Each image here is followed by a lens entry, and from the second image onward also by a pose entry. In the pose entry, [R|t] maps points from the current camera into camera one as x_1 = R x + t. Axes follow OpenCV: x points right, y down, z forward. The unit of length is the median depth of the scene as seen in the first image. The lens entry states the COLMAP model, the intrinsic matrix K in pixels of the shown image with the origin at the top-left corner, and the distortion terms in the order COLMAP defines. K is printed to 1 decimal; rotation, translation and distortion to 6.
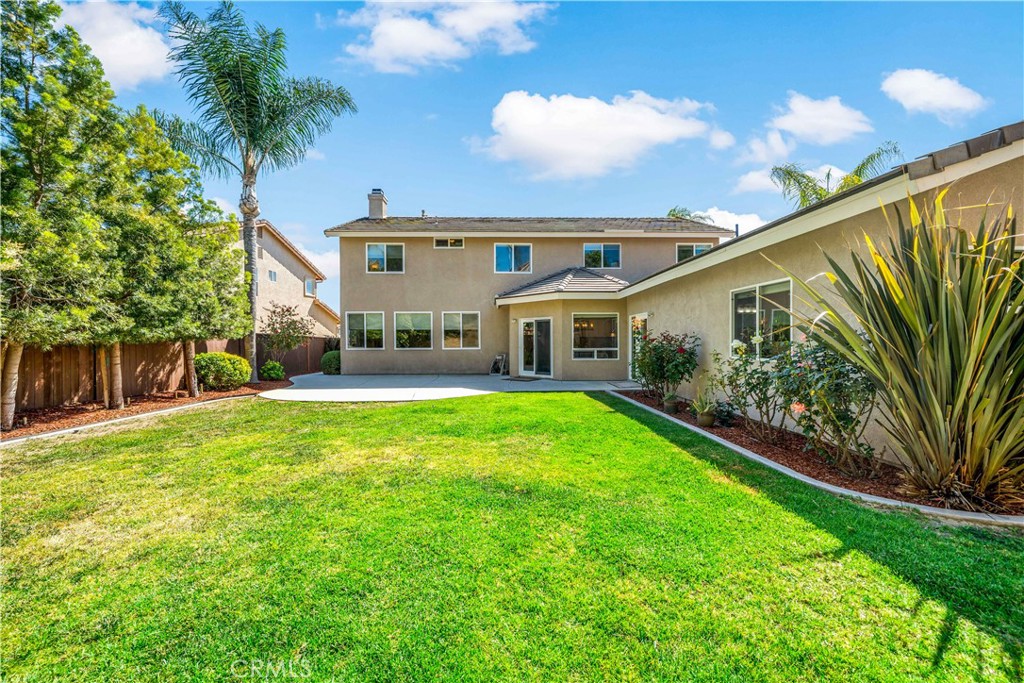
lens RADIAL K [[402.3, 0, 498.2], [0, 402.3, 342.6], [0, 0, 1]] dist [-0.000822, 0.000514]
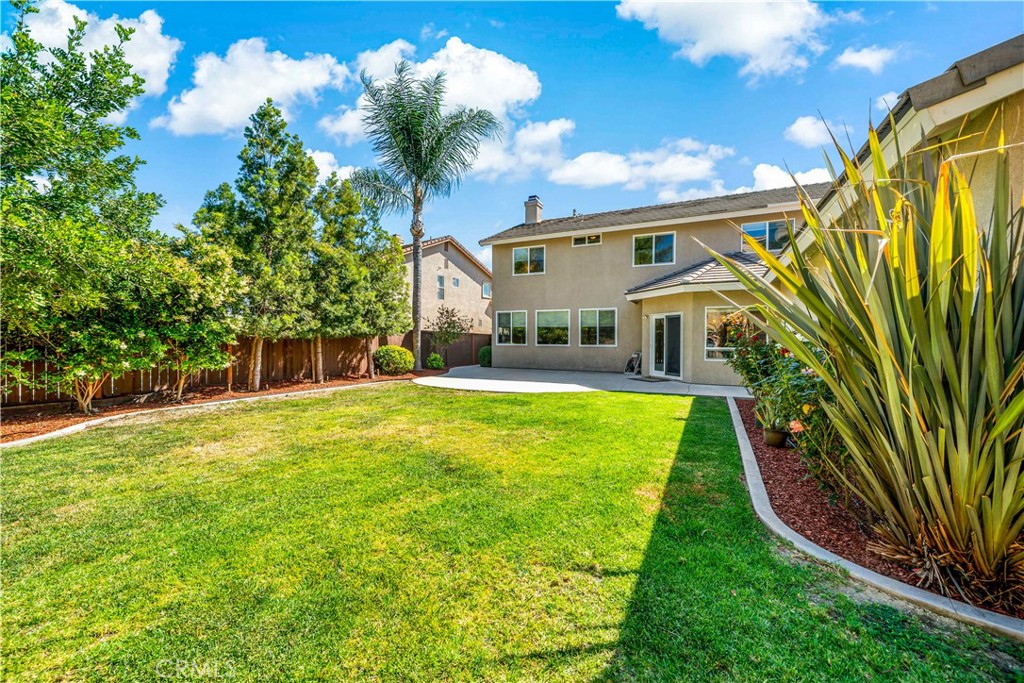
lens RADIAL K [[402.3, 0, 497.5], [0, 402.3, 341.9], [0, 0, 1]] dist [-0.000822, 0.000514]
pose [[0.882551, 0.010874, -0.470091, 0.195428], [-0.007694, 0.999933, 0.008686, -0.001566], [0.470154, -0.004049, 0.882575, 0.012223]]
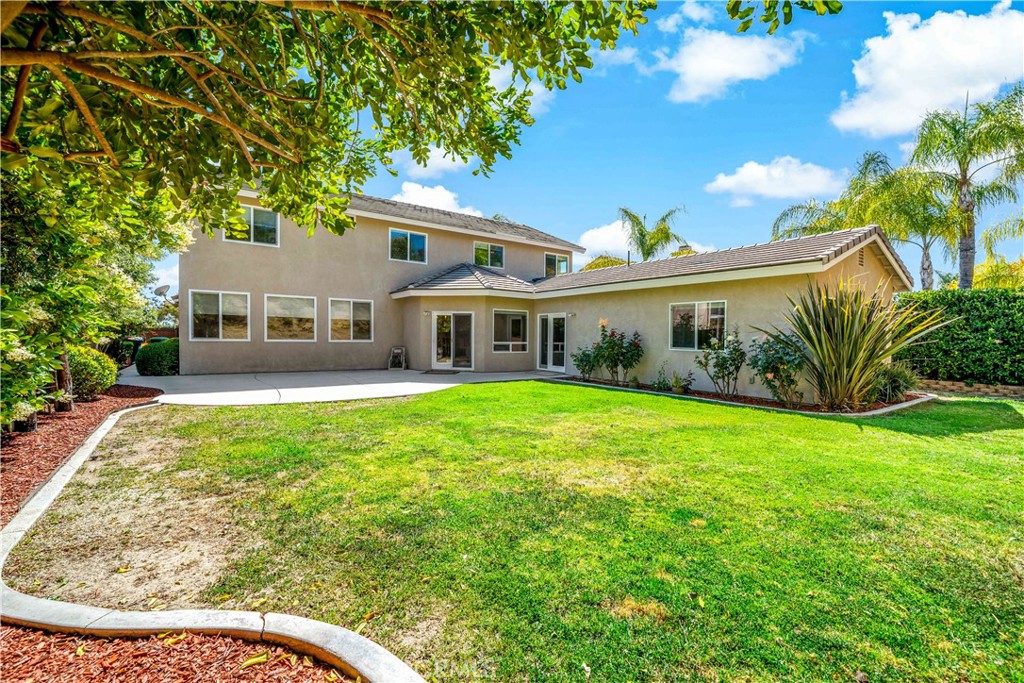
lens RADIAL K [[449.3, 0, 504.8], [0, 449.3, 341.8], [0, 0, 1]] dist [0.004399, 0.000181]
pose [[0.827527, 0.009039, 0.561353, -0.458872], [-0.017954, 0.999785, 0.010369, 0.000672], [-0.561139, -0.018660, 0.827511, -0.013078]]
